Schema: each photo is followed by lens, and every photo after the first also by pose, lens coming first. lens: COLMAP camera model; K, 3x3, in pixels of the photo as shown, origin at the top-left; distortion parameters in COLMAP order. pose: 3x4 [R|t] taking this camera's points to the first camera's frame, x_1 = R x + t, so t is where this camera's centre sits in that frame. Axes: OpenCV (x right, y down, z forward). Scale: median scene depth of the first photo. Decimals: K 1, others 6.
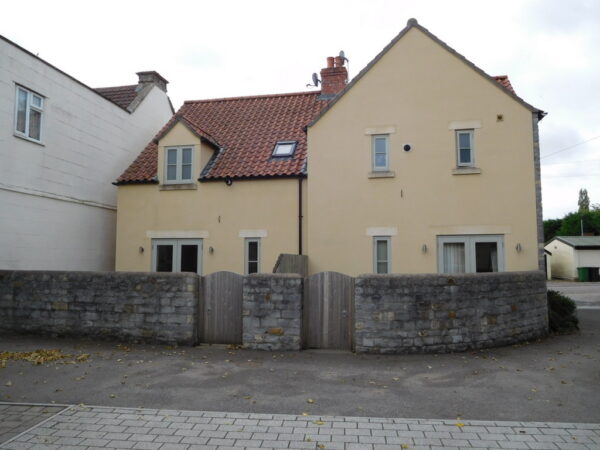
lens RADIAL K [[453.7, 0, 300.0], [0, 453.7, 225.0], [0, 0, 1]] dist [-0.012408, -0.006557]
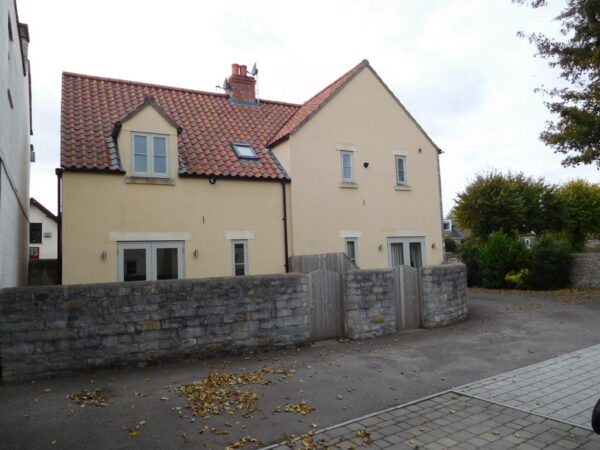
lens RADIAL K [[453.7, 0, 300.0], [0, 453.7, 225.0], [0, 0, 1]] dist [-0.012408, -0.006557]
pose [[0.762301, 0.018301, 0.646964, -0.836644], [-0.008179, 0.999793, -0.018644, 0.018013], [-0.647171, 0.008921, 0.762293, 0.231751]]
